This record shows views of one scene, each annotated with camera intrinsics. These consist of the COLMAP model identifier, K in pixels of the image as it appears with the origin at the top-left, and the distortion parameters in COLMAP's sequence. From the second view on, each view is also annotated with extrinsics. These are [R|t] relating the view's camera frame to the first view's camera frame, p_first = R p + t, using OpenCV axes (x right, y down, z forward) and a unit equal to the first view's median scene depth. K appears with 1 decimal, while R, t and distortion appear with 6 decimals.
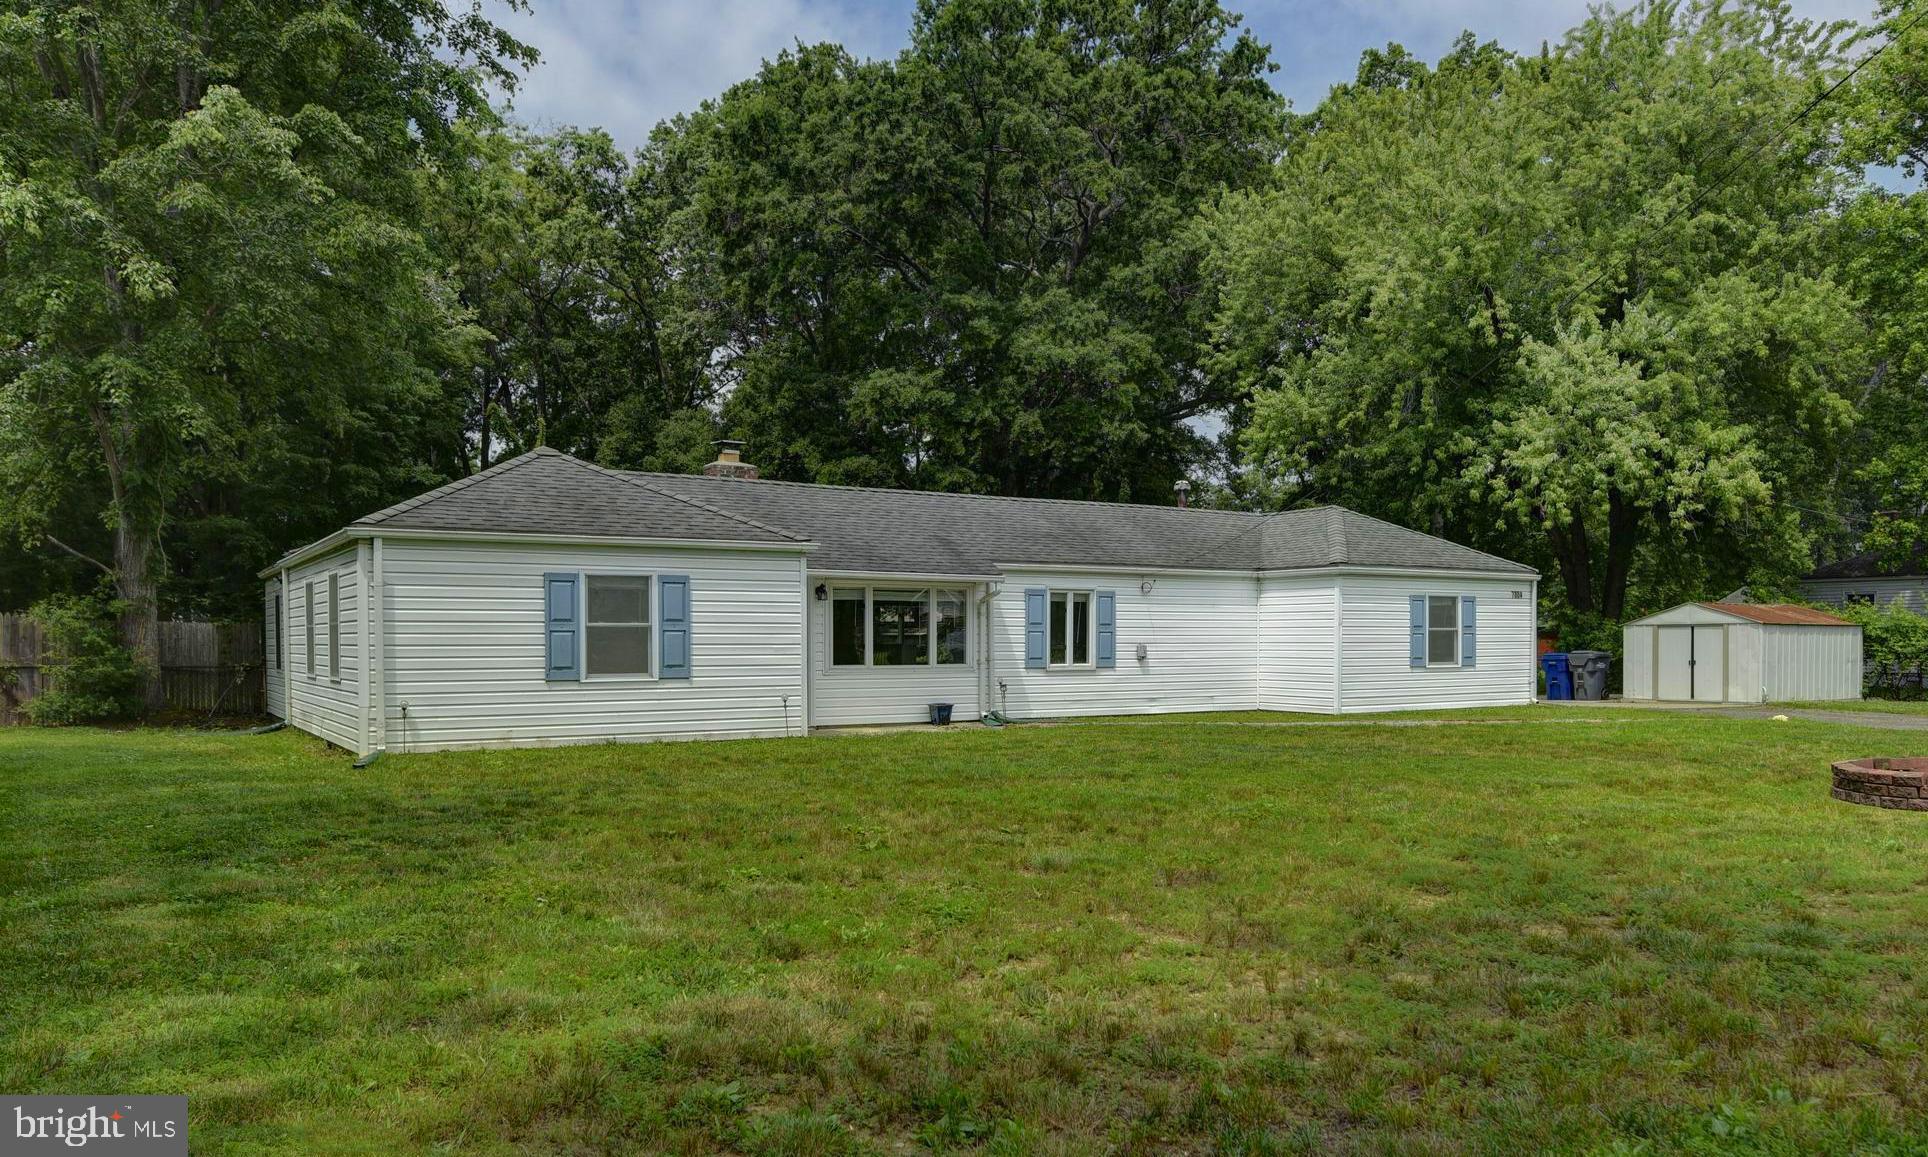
lens RADIAL K [[1441.8, 0, 965.6], [0, 1441.8, 664.3], [0, 0, 1]] dist [-0.009662, -0.002931]
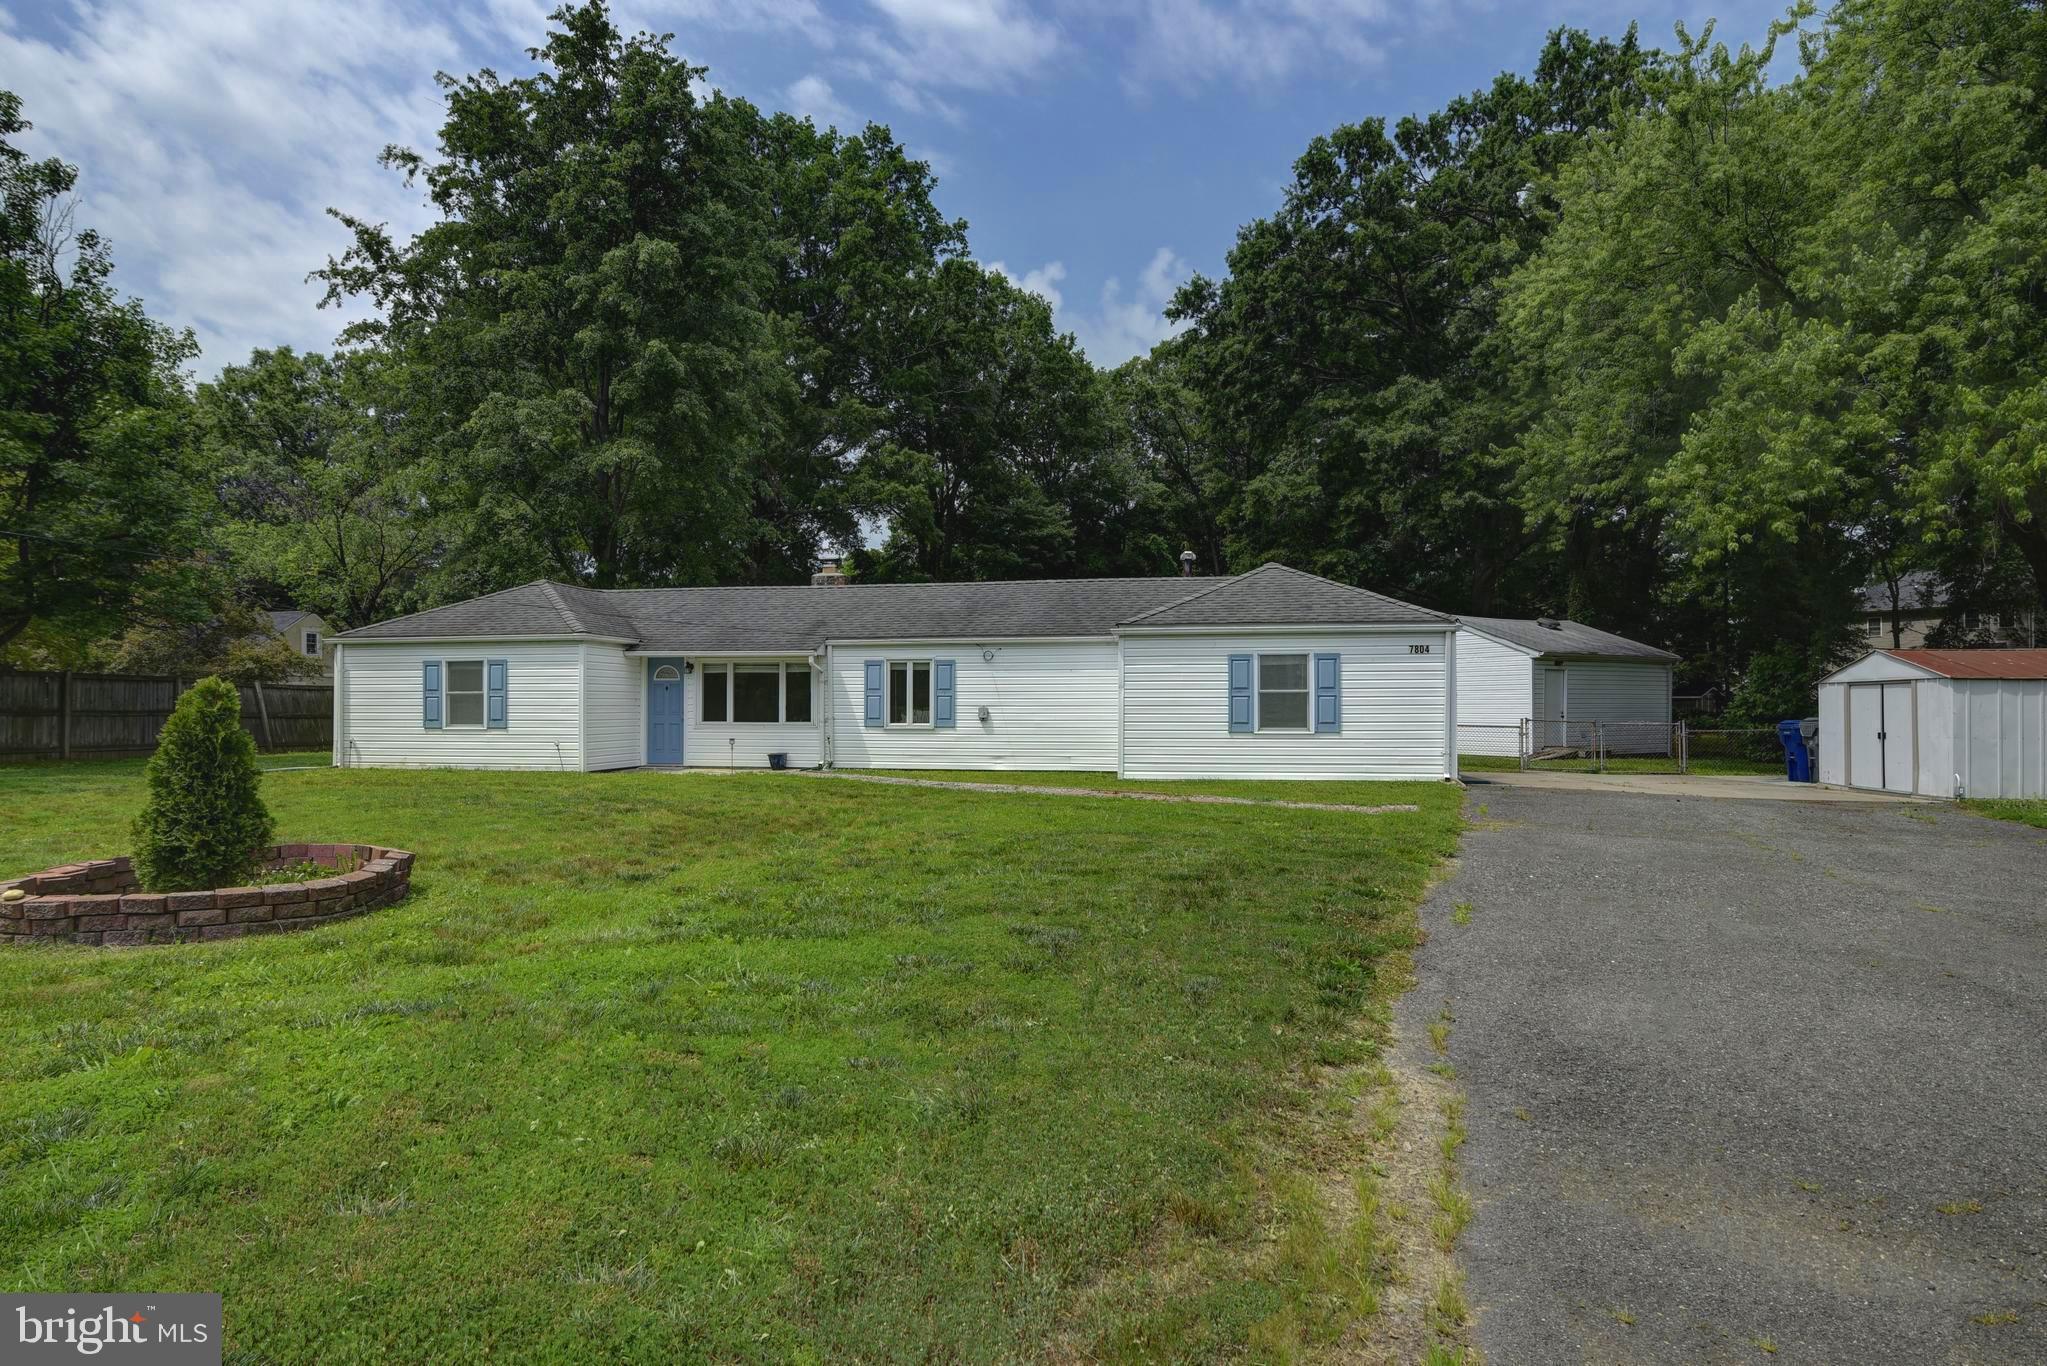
lens RADIAL K [[1007.0, 0, 1026.3], [0, 1007.0, 700.5], [0, 0, 1]] dist [-0.020691, 0.000613]
pose [[0.725848, -0.000704, -0.687855, 0.683421], [-0.012134, 0.999831, -0.013828, -0.008338], [0.687748, 0.018384, 0.725716, 0.461118]]
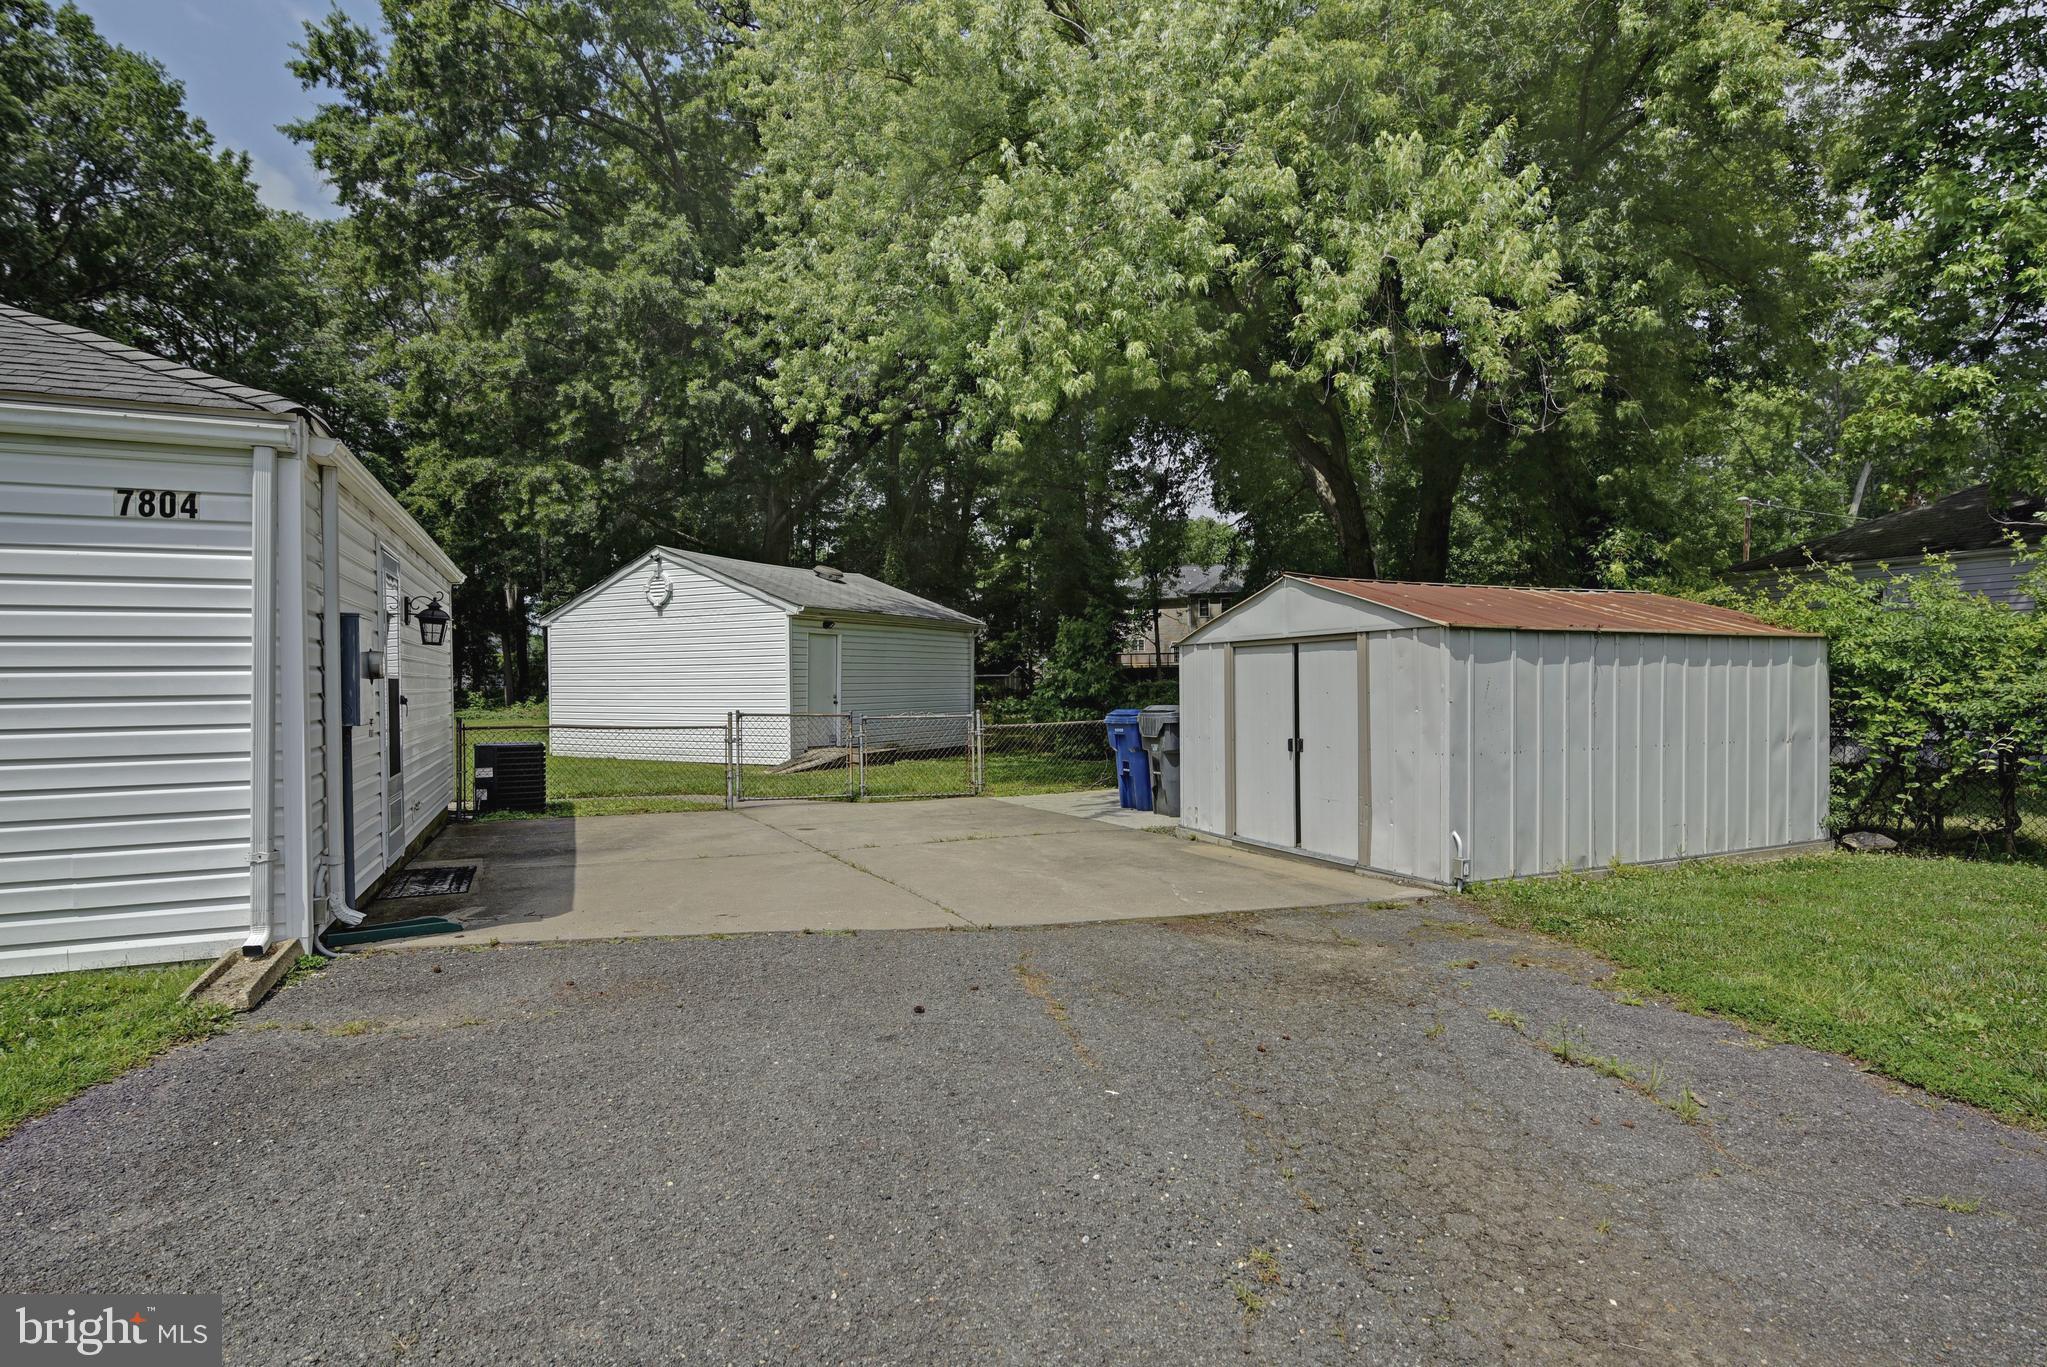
lens RADIAL K [[1035.6, 0, 1023.6], [0, 1035.6, 696.4], [0, 0, 1]] dist [-0.019389, 0.002299]
pose [[0.988580, -0.003998, -0.150641, 0.609552], [0.003868, 0.999992, -0.001157, -0.016945], [0.150644, 0.000561, 0.988588, 0.940489]]
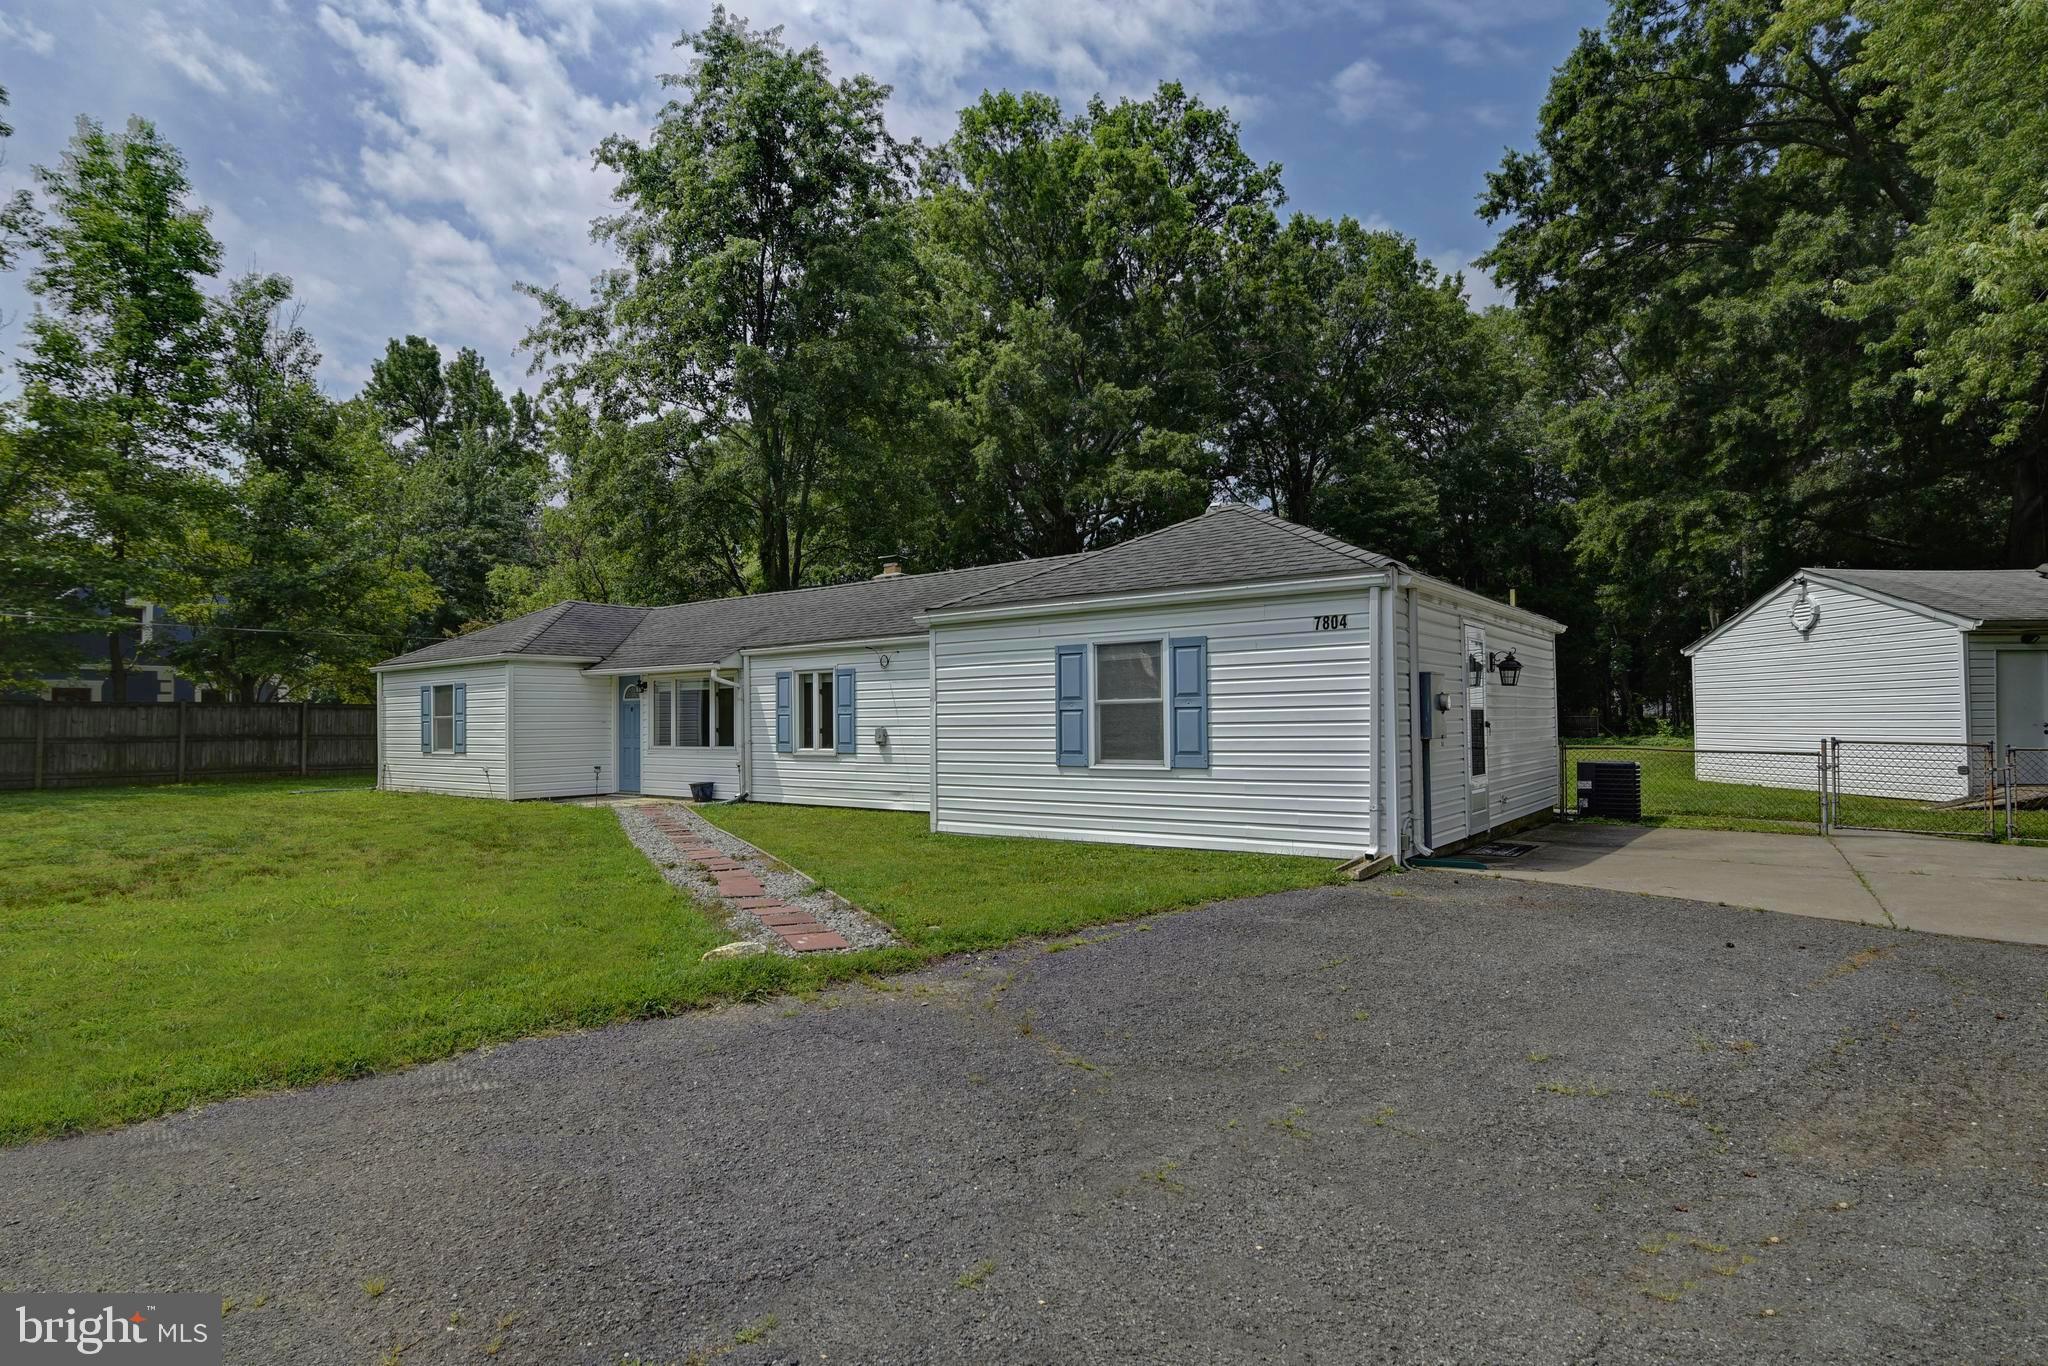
lens RADIAL K [[1036.1, 0, 1024.1], [0, 1036.1, 695.9], [0, 0, 1]] dist [-0.019389, 0.002299]
pose [[0.346481, -0.024853, -0.937728, 0.734776], [-0.004148, 0.999599, -0.028026, -0.015794], [0.938048, 0.013600, 0.346239, 0.870116]]
